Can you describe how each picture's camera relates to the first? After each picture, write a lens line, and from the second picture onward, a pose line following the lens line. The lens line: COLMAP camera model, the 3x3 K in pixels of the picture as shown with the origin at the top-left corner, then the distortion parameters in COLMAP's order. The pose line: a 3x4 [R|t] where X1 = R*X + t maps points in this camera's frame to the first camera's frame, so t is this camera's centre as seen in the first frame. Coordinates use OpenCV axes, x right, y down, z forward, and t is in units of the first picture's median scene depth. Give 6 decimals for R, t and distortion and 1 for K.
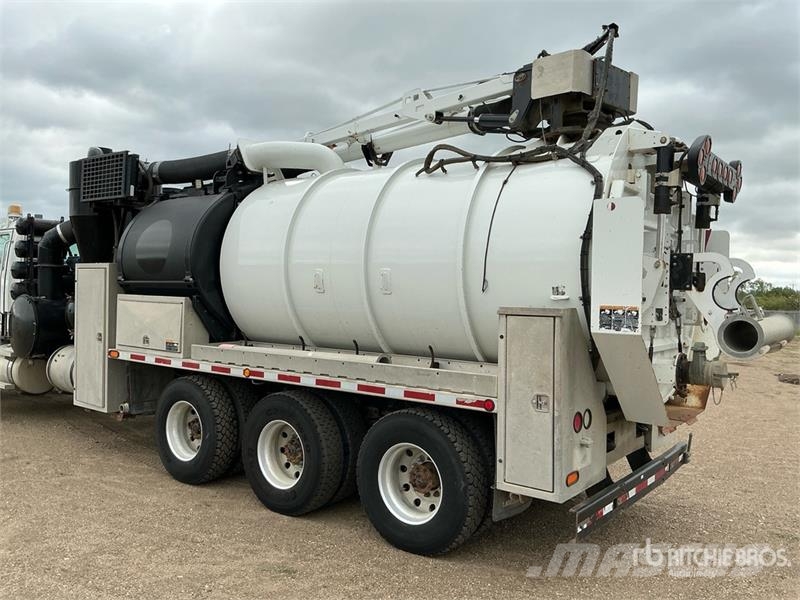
lens RADIAL K [[658.2, 0, 400.0], [0, 658.2, 300.0], [0, 0, 1]] dist [0.137350, -0.292932]
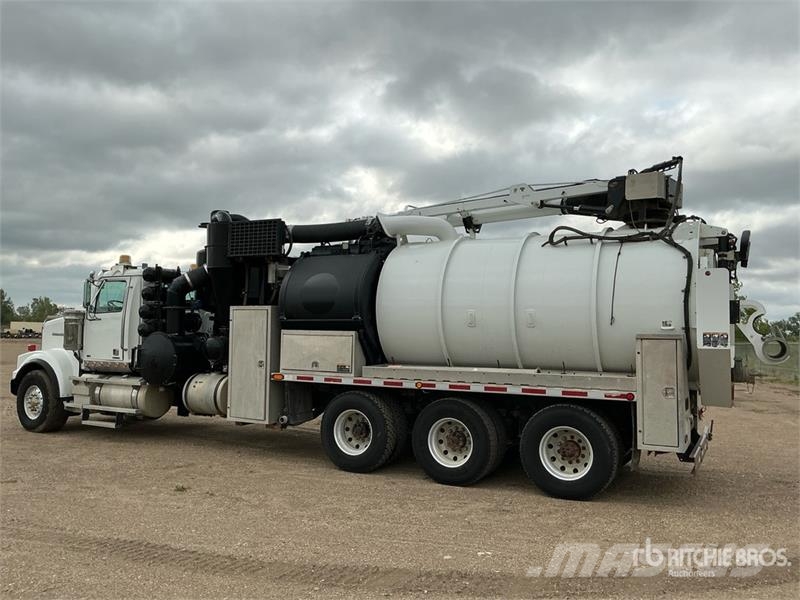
lens RADIAL K [[658.2, 0, 400.0], [0, 658.2, 300.0], [0, 0, 1]] dist [0.137350, -0.292932]
pose [[0.985640, -0.000221, 0.168860, -0.530693], [0.010075, 0.998295, -0.057502, 0.011941], [-0.168559, 0.058377, 0.983961, -0.380420]]
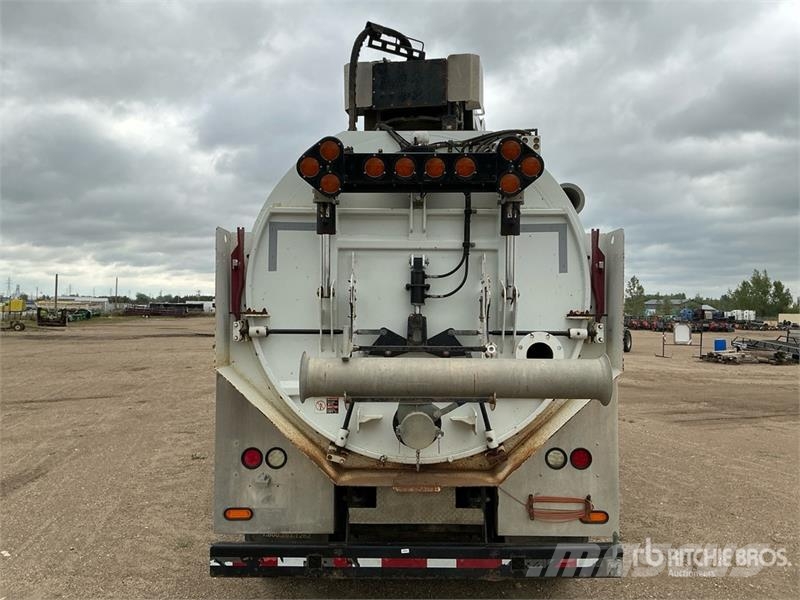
lens RADIAL K [[658.2, 0, 400.0], [0, 658.2, 300.0], [0, 0, 1]] dist [0.137350, -0.292932]
pose [[0.597877, -0.036205, -0.800770, 0.903941], [-0.011472, 0.998491, -0.053710, 0.001885], [0.801506, 0.041298, 0.596560, 0.444440]]
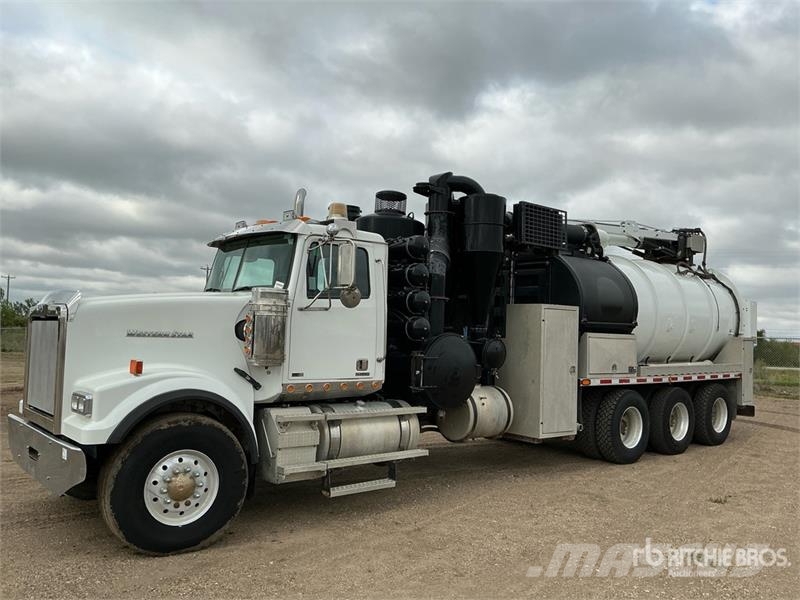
lens RADIAL K [[658.2, 0, 400.0], [0, 658.2, 300.0], [0, 0, 1]] dist [0.137350, -0.292932]
pose [[0.211874, 0.028326, 0.976886, -2.167918], [-0.012237, 0.999578, -0.026330, -0.041846], [-0.977220, -0.006375, 0.212131, 1.386511]]
